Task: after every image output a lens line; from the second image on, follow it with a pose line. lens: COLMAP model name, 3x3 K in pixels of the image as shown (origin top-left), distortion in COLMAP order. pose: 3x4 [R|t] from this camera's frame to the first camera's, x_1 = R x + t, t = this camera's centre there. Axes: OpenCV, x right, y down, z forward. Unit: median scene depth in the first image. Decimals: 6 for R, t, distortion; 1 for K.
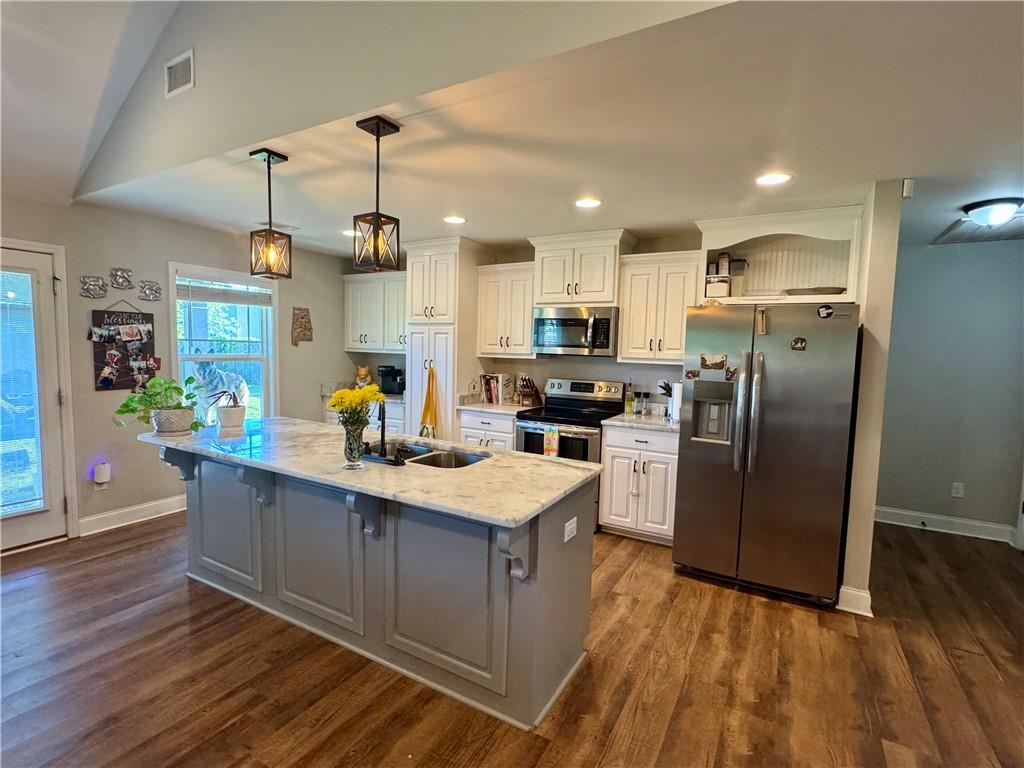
lens RADIAL K [[492.0, 0, 513.5], [0, 492.0, 389.2], [0, 0, 1]] dist [-0.001431, -0.000196]
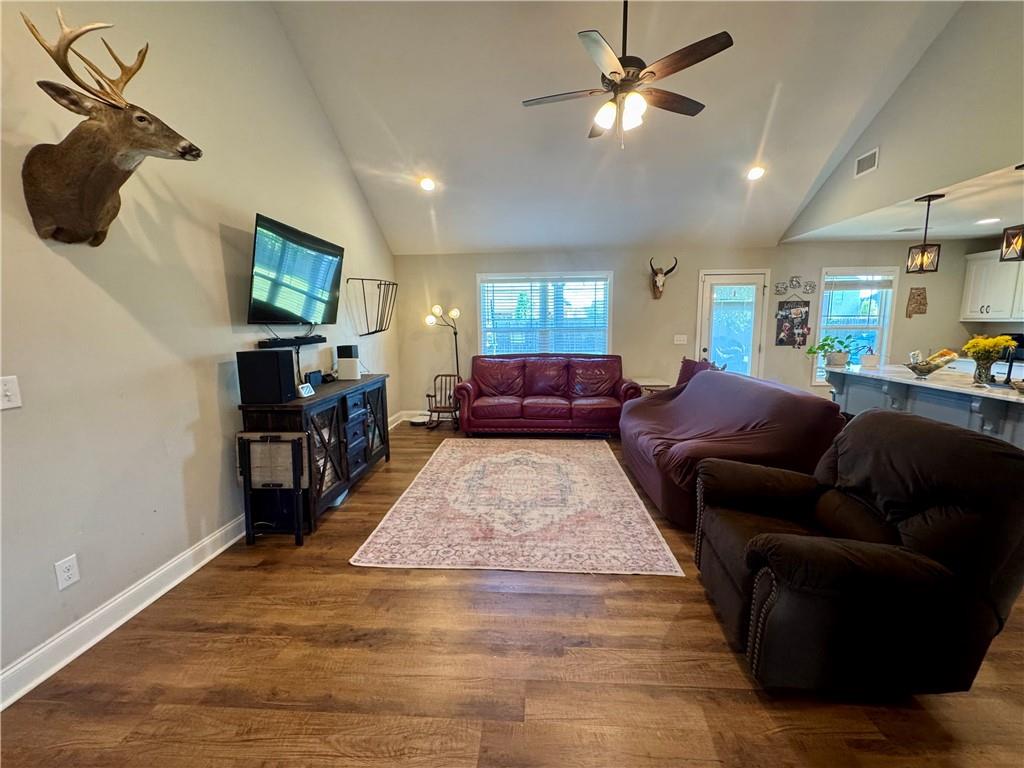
lens RADIAL K [[418.8, 0, 512.5], [0, 418.8, 383.0], [0, 0, 1]] dist [-0.002682, -0.000125]
pose [[0.439943, 0.097019, -0.892770, 0.264315], [-0.055365, 0.995186, 0.080865, 0.143867], [0.896318, 0.013852, 0.443196, -1.175438]]
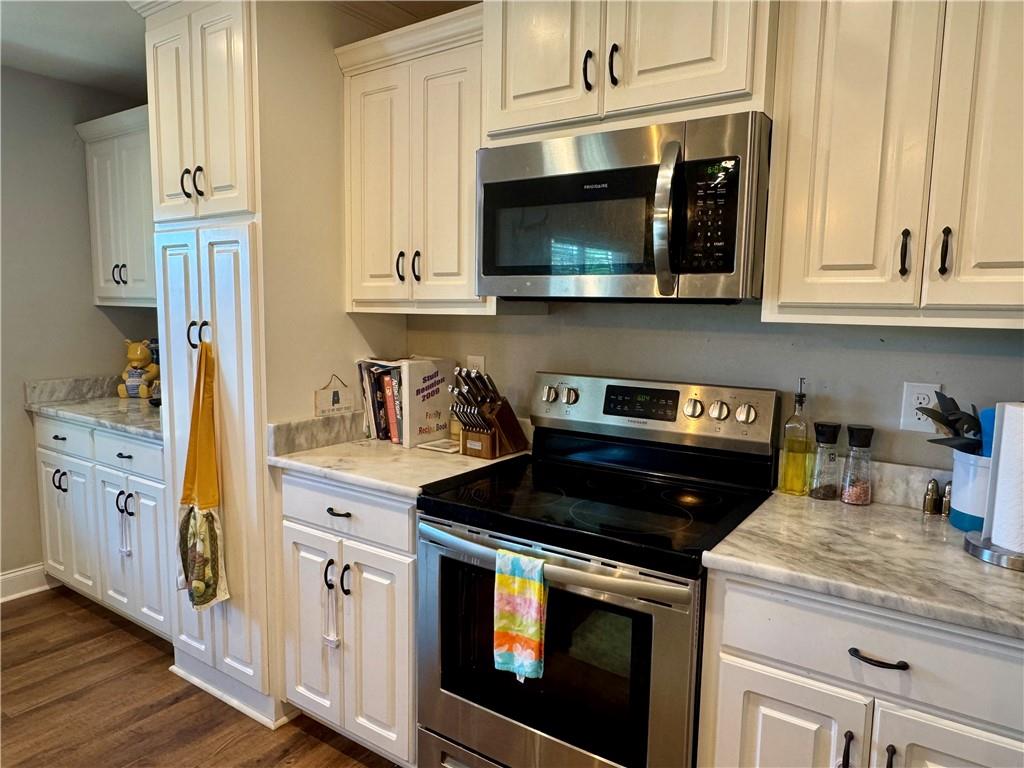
lens RADIAL K [[676.8, 0, 506.7], [0, 676.8, 386.2], [0, 0, 1]] dist [-0.006636, 0.000845]
pose [[0.995934, 0.000433, -0.090080, 0.086759], [0.001981, 0.999641, 0.026702, -0.024974], [0.090060, -0.026772, 0.995576, 0.516946]]
